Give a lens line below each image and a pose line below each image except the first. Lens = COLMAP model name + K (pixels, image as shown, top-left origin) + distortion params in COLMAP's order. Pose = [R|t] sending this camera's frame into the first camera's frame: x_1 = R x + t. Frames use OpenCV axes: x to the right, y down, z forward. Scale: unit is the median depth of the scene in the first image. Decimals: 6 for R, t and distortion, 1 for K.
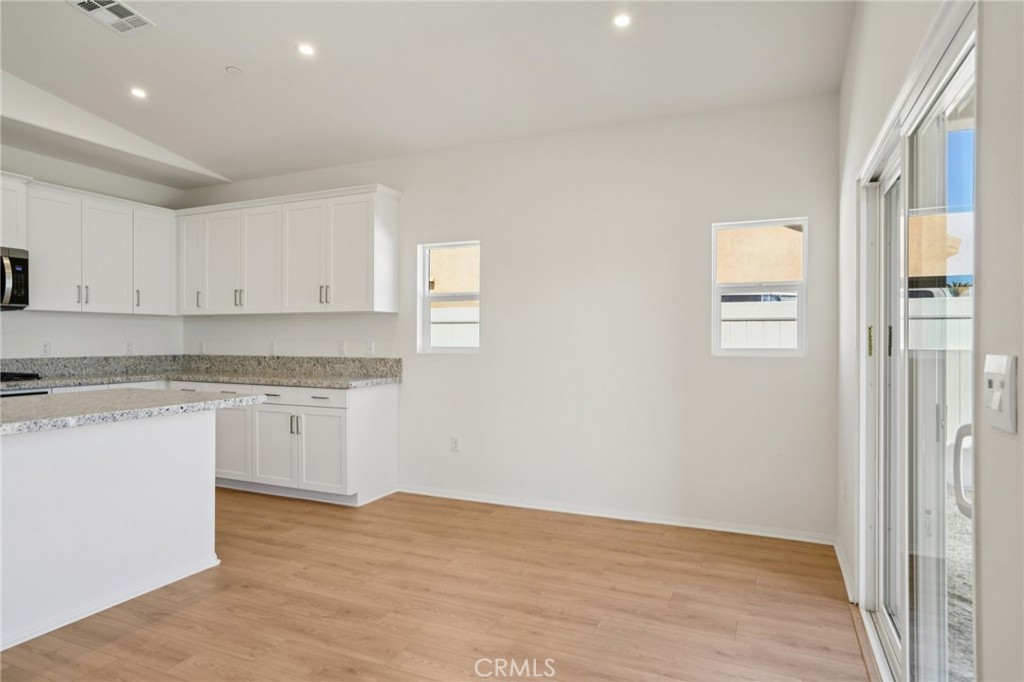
lens RADIAL K [[596.8, 0, 499.2], [0, 596.8, 340.6], [0, 0, 1]] dist [0.001904, 0.005781]
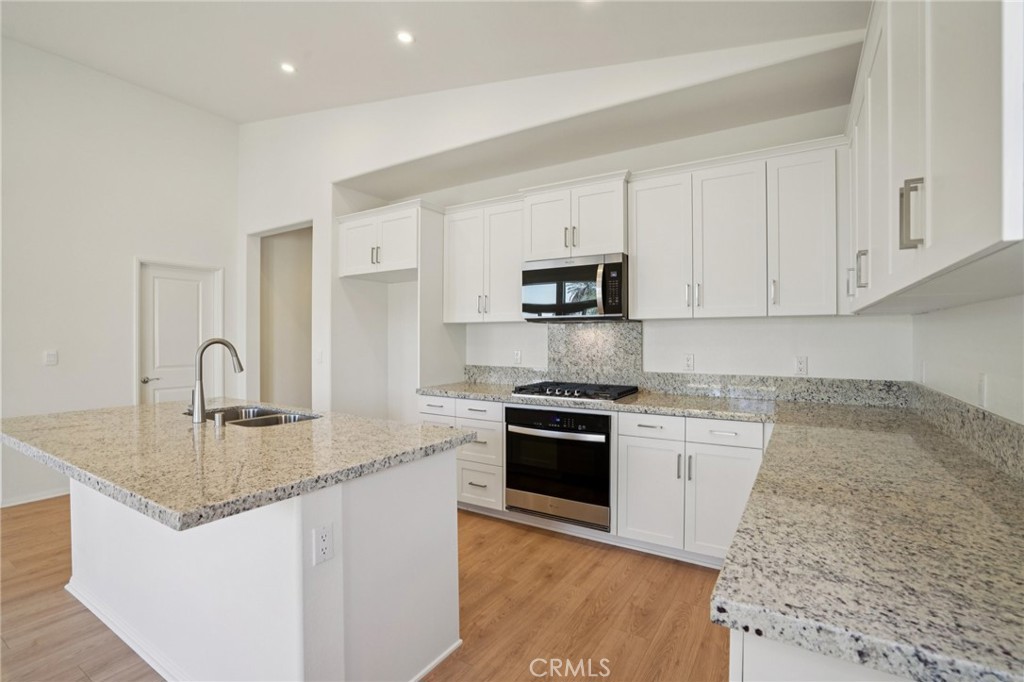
lens RADIAL K [[476.5, 0, 511.2], [0, 476.5, 337.4], [0, 0, 1]] dist [-0.042935, 0.012535]
pose [[-0.110001, -0.001931, -0.993930, -0.061271], [-0.000241, 0.999998, -0.001916, -0.021018], [0.993931, 0.000028, -0.110001, 0.813868]]
